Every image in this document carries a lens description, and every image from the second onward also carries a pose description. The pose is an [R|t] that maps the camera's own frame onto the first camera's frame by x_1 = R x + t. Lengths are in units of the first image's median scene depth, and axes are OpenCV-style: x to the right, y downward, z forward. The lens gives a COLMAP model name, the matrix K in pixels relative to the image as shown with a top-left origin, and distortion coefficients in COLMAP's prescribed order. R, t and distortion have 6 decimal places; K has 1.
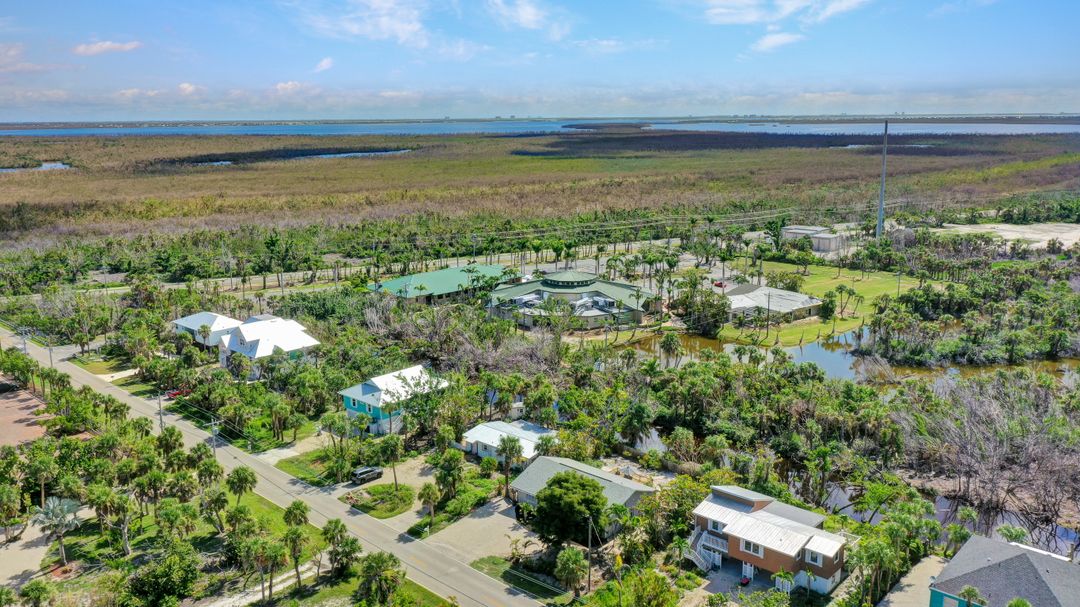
lens RADIAL K [[849.1, 0, 540.0], [0, 849.1, 303.5], [0, 0, 1]] dist [0.034347, -0.001148]
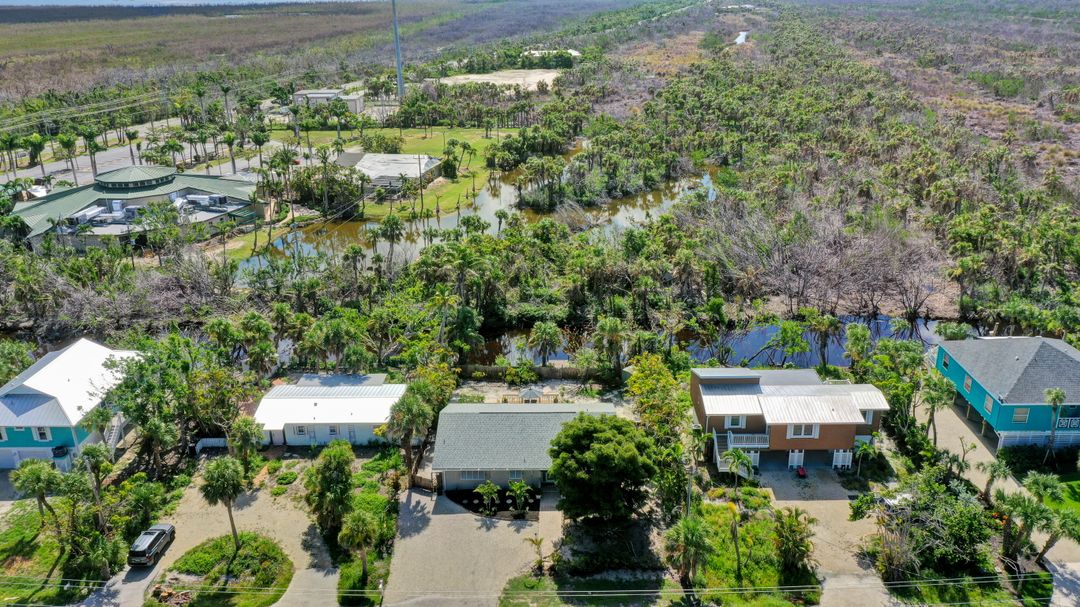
lens RADIAL K [[849.1, 0, 540.0], [0, 849.1, 303.5], [0, 0, 1]] dist [0.034347, -0.001148]
pose [[0.760337, -0.241096, 0.603125, -0.177489], [0.156246, 0.969183, 0.190453, -0.010962], [-0.630456, -0.050572, 0.774576, 0.235887]]
